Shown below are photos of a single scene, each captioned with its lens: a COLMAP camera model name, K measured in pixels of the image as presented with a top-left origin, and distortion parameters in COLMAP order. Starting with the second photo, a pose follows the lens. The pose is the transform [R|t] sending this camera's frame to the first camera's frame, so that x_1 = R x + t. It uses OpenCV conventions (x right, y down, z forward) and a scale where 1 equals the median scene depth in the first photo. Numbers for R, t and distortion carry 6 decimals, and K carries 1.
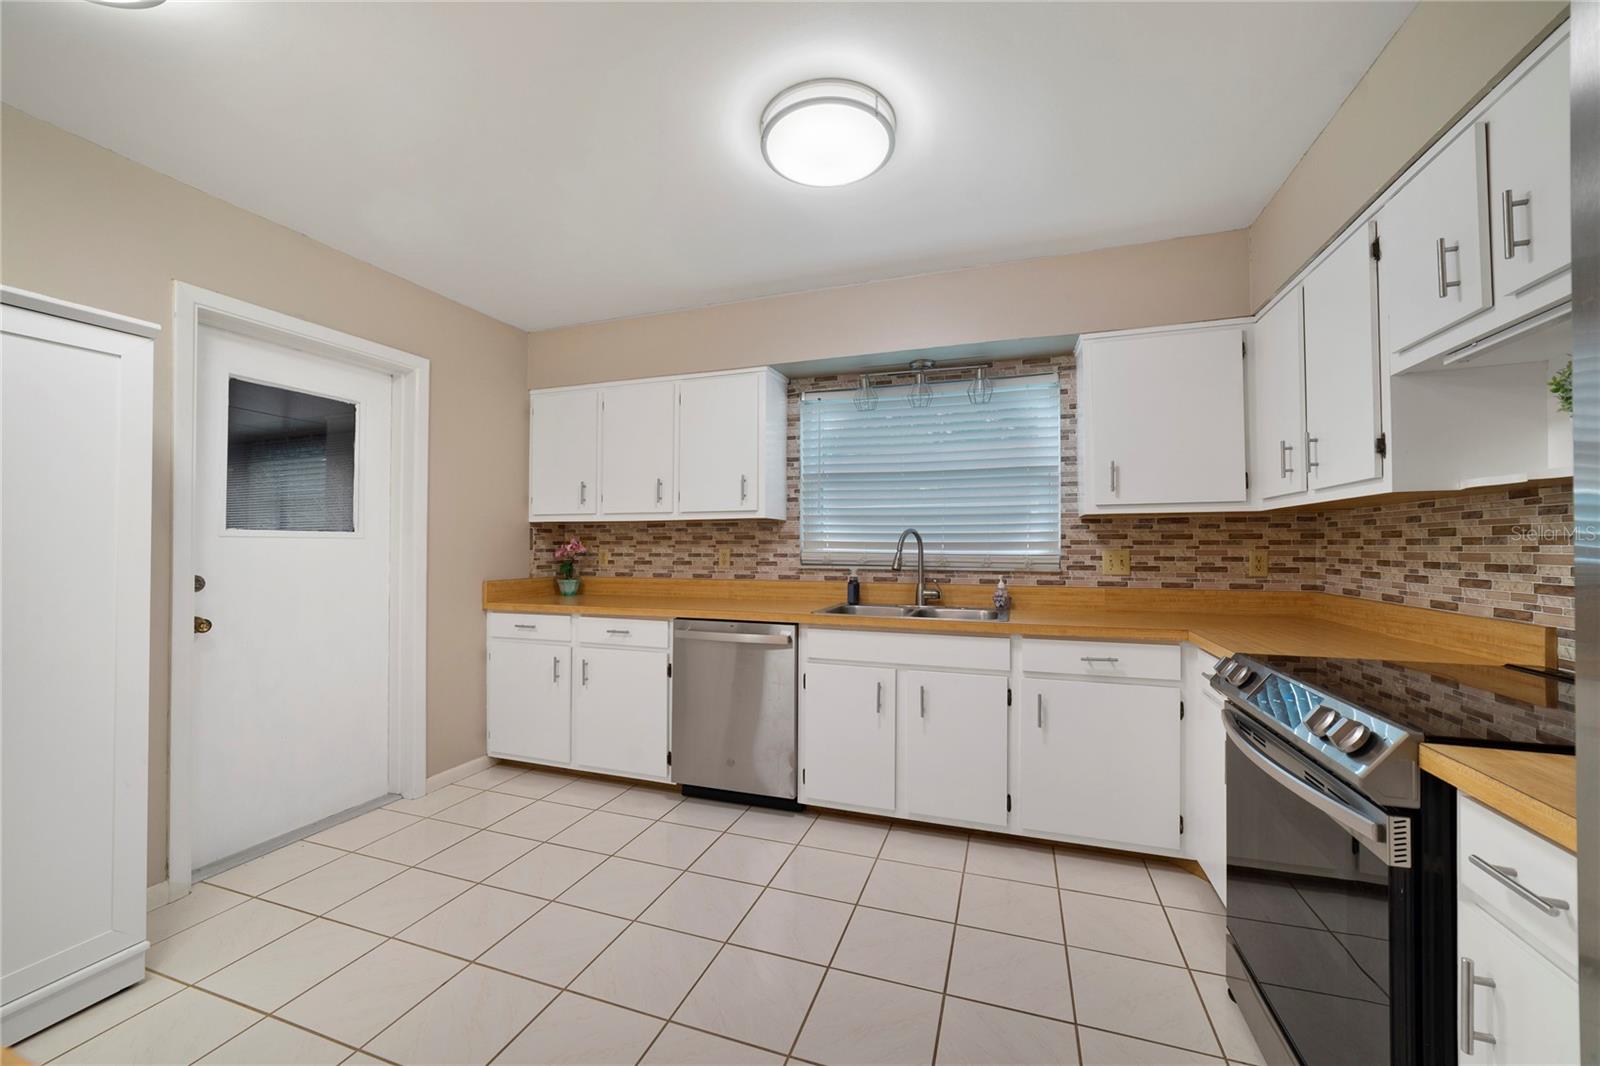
lens RADIAL K [[612.9, 0, 810.2], [0, 612.9, 542.2], [0, 0, 1]] dist [-0.011771, 0.001635]
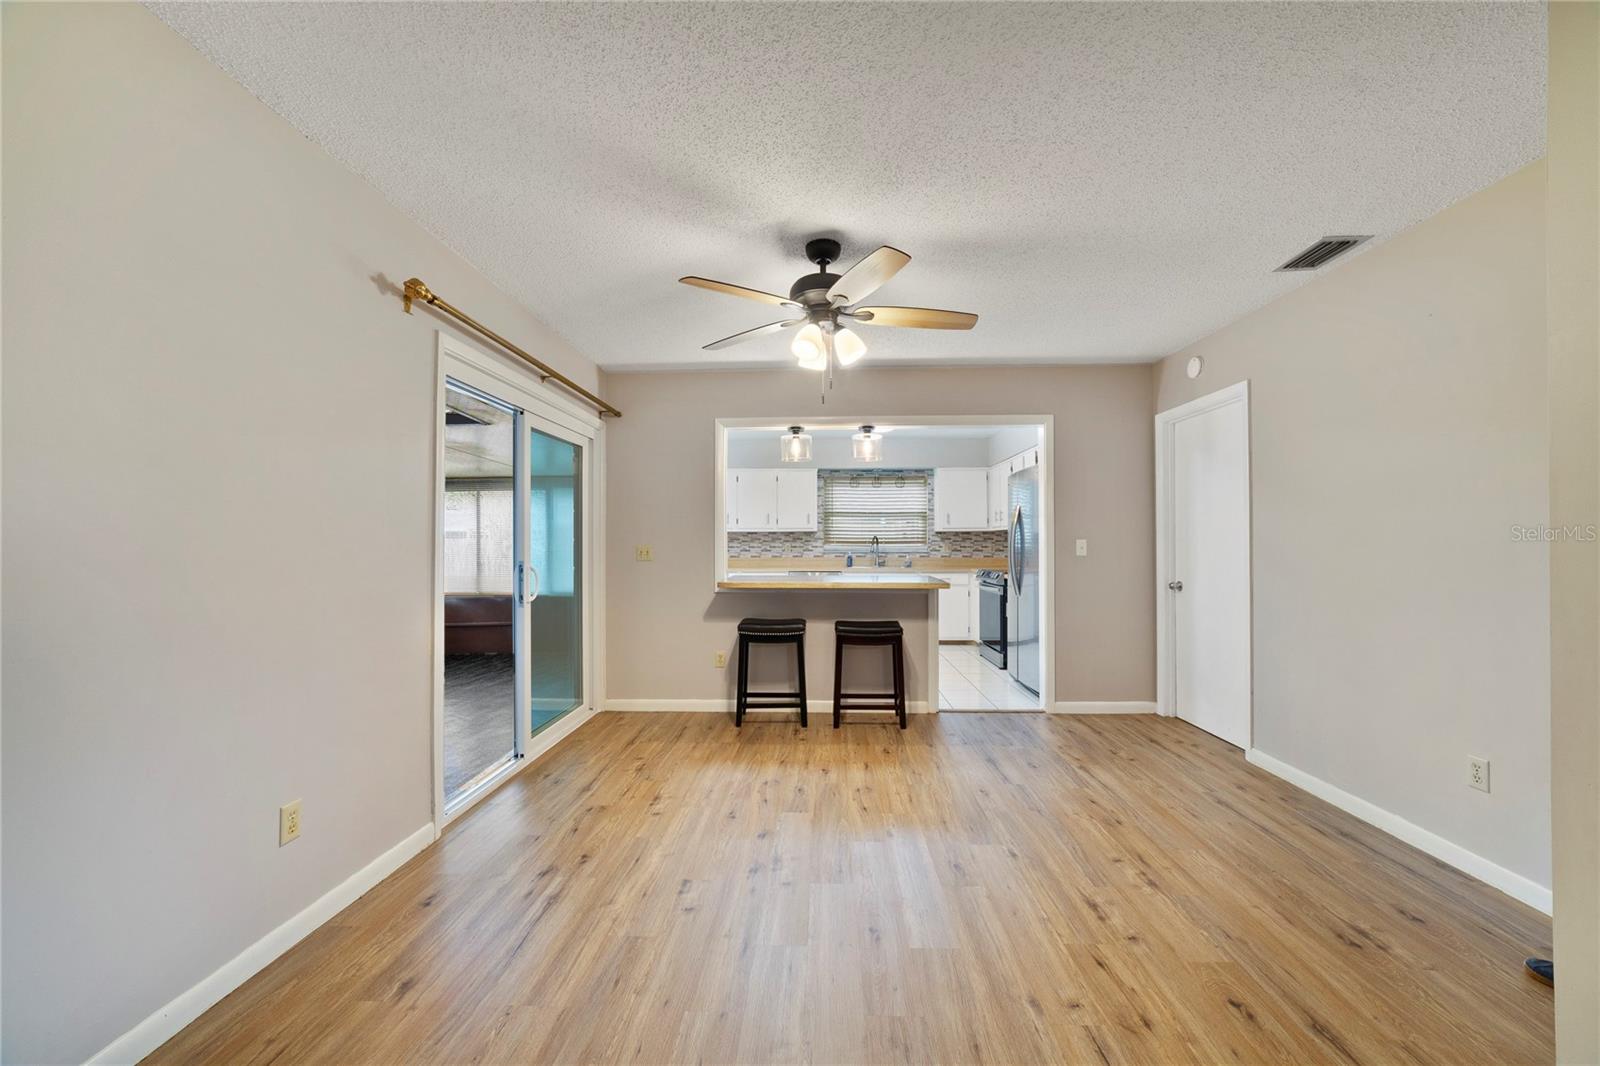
lens RADIAL K [[612.9, 0, 797.0], [0, 612.9, 539.9], [0, 0, 1]] dist [-0.011771, 0.001635]
pose [[0.962764, -0.002397, 0.270331, -0.746786], [0.001230, 0.999989, 0.004489, -0.015375], [-0.270339, -0.003989, 0.962757, -1.226647]]
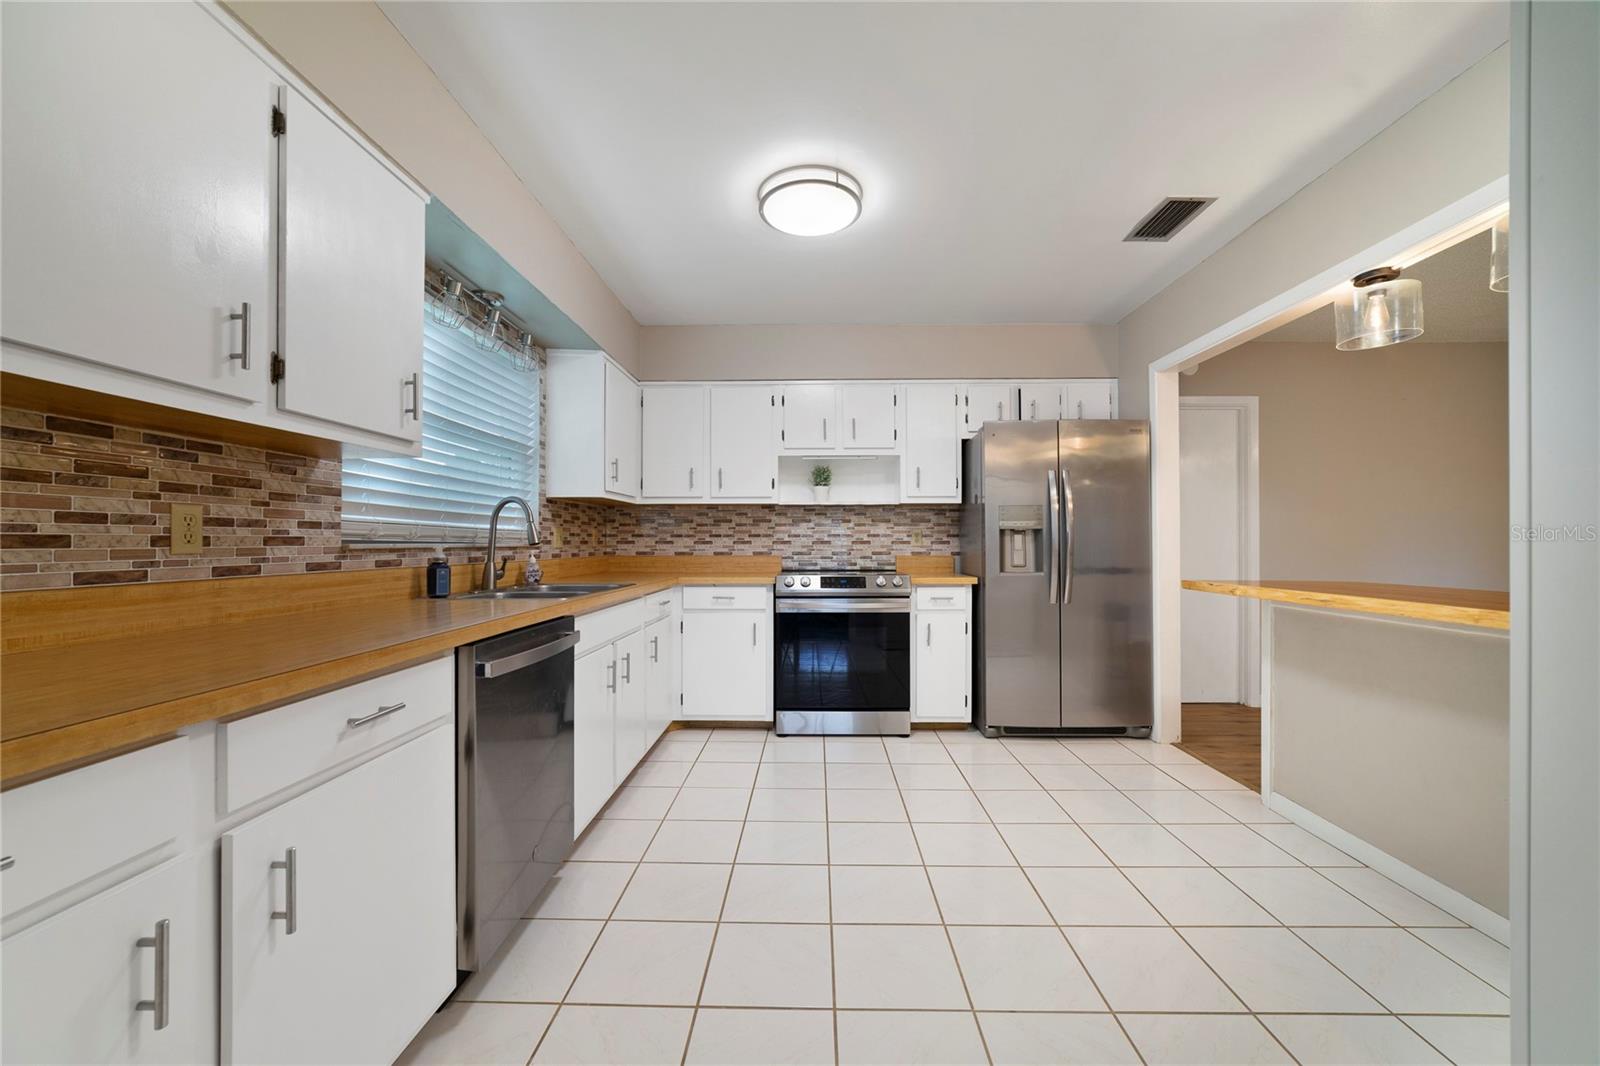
lens RADIAL K [[612.9, 0, 799.7], [0, 612.9, 537.9], [0, 0, 1]] dist [-0.011771, 0.001635]
pose [[-0.296405, 0.002464, 0.955059, -0.664436], [-0.012556, 0.999900, -0.006477, 0.030965], [-0.954980, -0.013912, -0.296345, 0.765857]]
